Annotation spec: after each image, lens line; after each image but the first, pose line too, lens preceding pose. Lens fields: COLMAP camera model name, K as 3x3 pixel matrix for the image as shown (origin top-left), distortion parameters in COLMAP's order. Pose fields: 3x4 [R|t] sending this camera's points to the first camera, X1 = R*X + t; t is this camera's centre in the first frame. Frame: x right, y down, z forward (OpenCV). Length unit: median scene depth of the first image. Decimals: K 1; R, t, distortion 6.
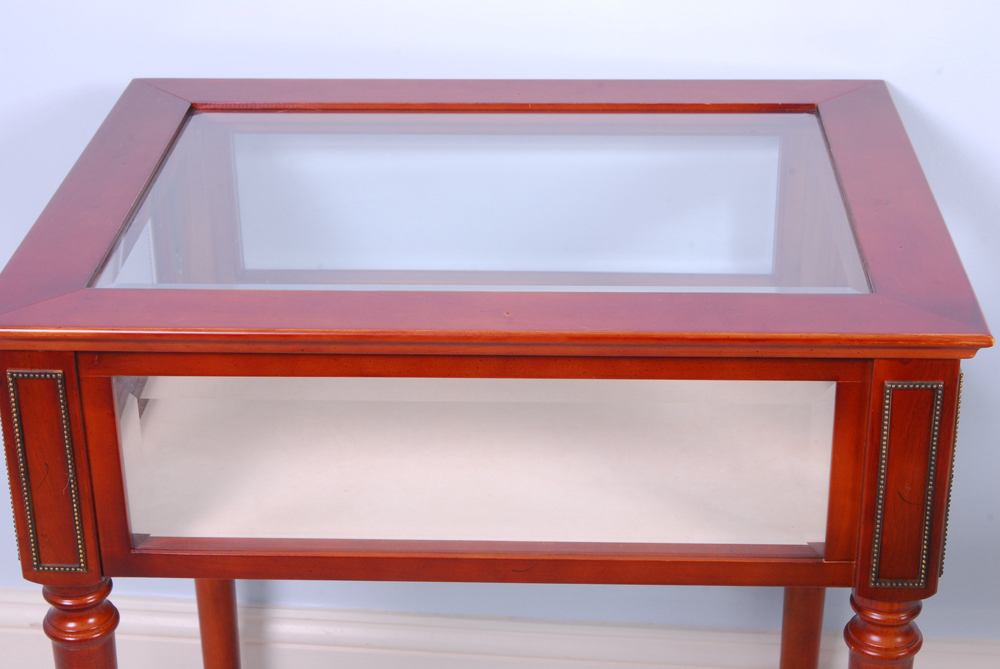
lens RADIAL K [[2073.4, 0, 480.4], [0, 2073.4, 336.4], [0, 0, 1]] dist [0.038405, 0.120793]
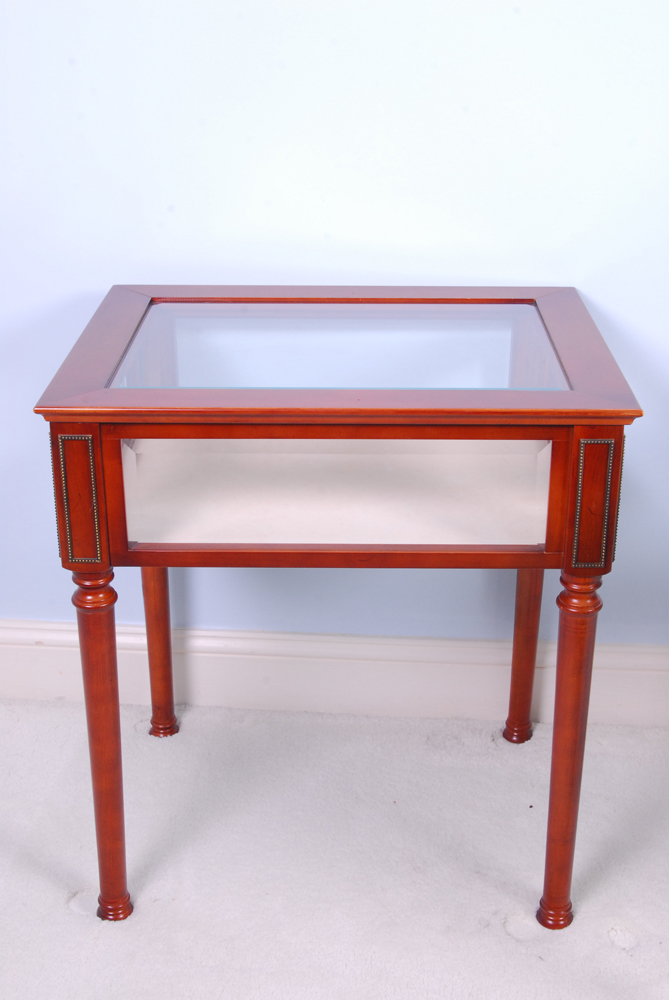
lens RADIAL K [[1498.4, 0, 334.5], [0, 1498.4, 500.0], [0, 0, 1]] dist [0.009958, -0.005315]
pose [[0.999196, 0.000261, 0.040087, -0.053155], [0.001525, 0.999008, -0.044509, 0.120068], [-0.040059, 0.044534, 0.998204, -0.205220]]
